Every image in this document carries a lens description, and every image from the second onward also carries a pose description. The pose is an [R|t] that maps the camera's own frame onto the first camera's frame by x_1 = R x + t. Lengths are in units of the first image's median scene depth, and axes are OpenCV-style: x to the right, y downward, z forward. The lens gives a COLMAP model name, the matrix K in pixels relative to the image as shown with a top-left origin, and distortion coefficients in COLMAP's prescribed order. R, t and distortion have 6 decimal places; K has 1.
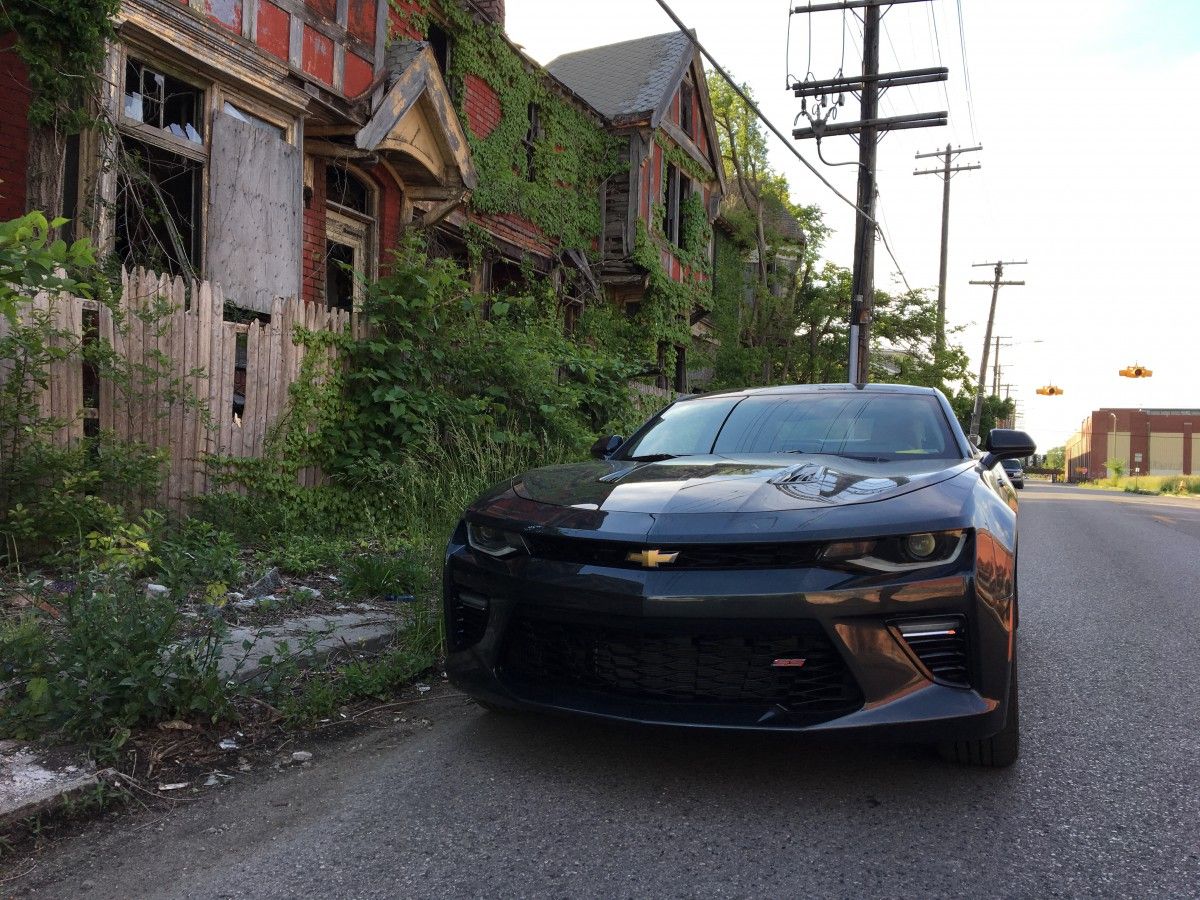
lens RADIAL K [[1002.4, 0, 588.0], [0, 1002.4, 453.7], [0, 0, 1]] dist [0.092644, -0.138780]
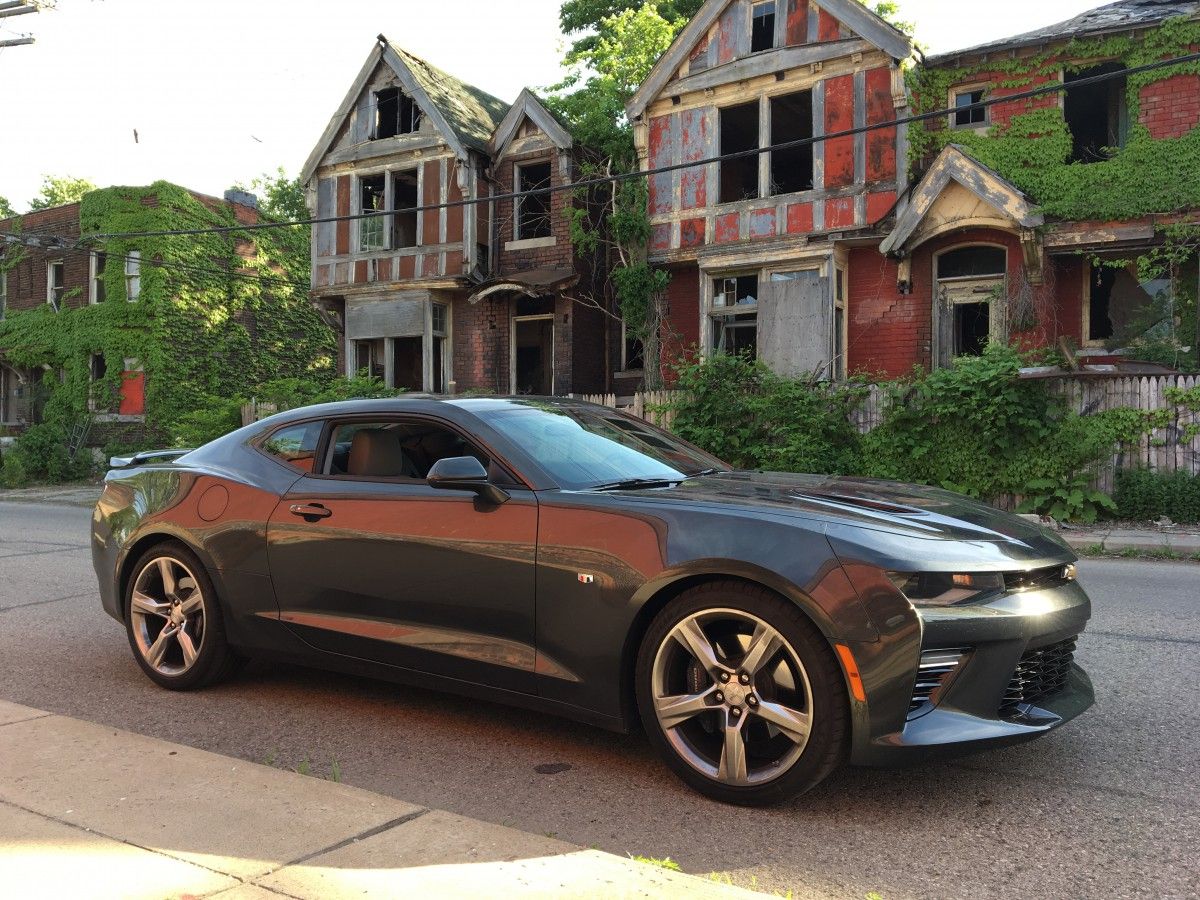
lens RADIAL K [[1002.4, 0, 588.0], [0, 1002.4, 453.7], [0, 0, 1]] dist [0.092644, -0.138780]
pose [[-0.146540, -0.030483, -0.988735, 1.087861], [-0.002033, 0.999532, -0.030515, 0.027811], [0.989203, -0.002462, -0.146533, 0.679950]]
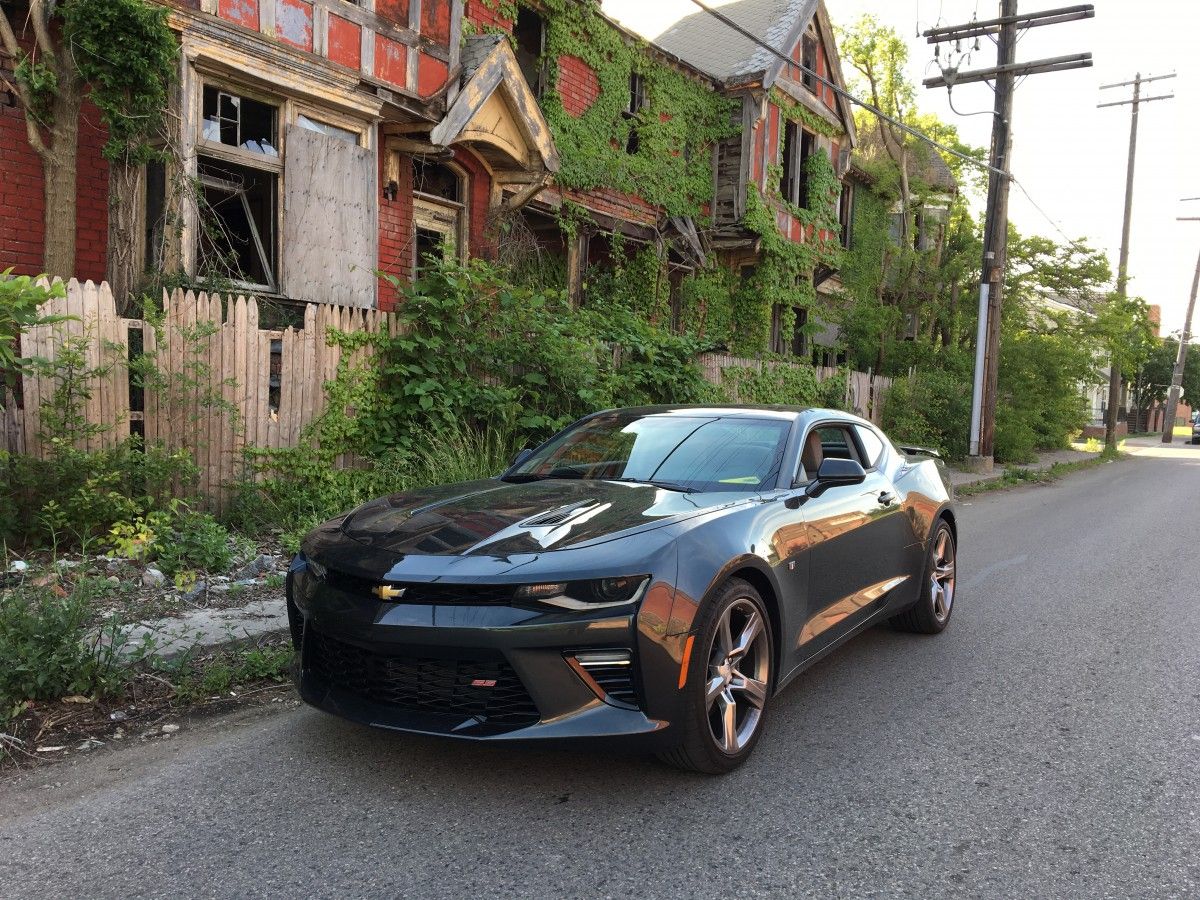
lens RADIAL K [[1002.4, 0, 588.0], [0, 1002.4, 453.7], [0, 0, 1]] dist [0.092644, -0.138780]
pose [[0.983201, 0.012744, -0.182079, 0.114383], [-0.002817, 0.998500, 0.054674, -0.028851], [0.182503, -0.053243, 0.981763, -0.033219]]
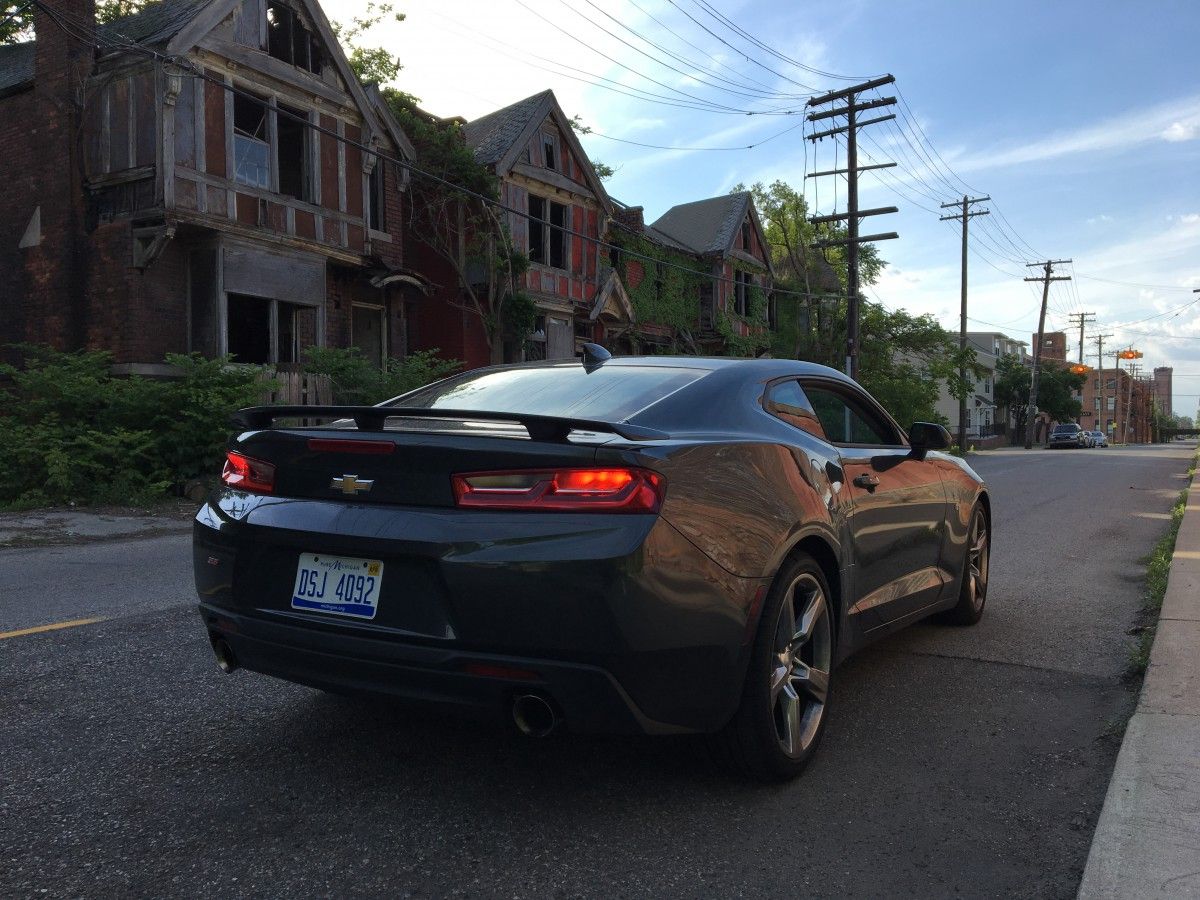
lens RADIAL K [[1002.4, 0, 588.0], [0, 1002.4, 453.7], [0, 0, 1]] dist [0.092644, -0.138780]
pose [[0.990328, -0.037844, -0.133485, 0.072208], [0.040315, 0.999061, 0.015861, -0.009486], [0.132759, -0.021089, 0.990924, -1.253196]]
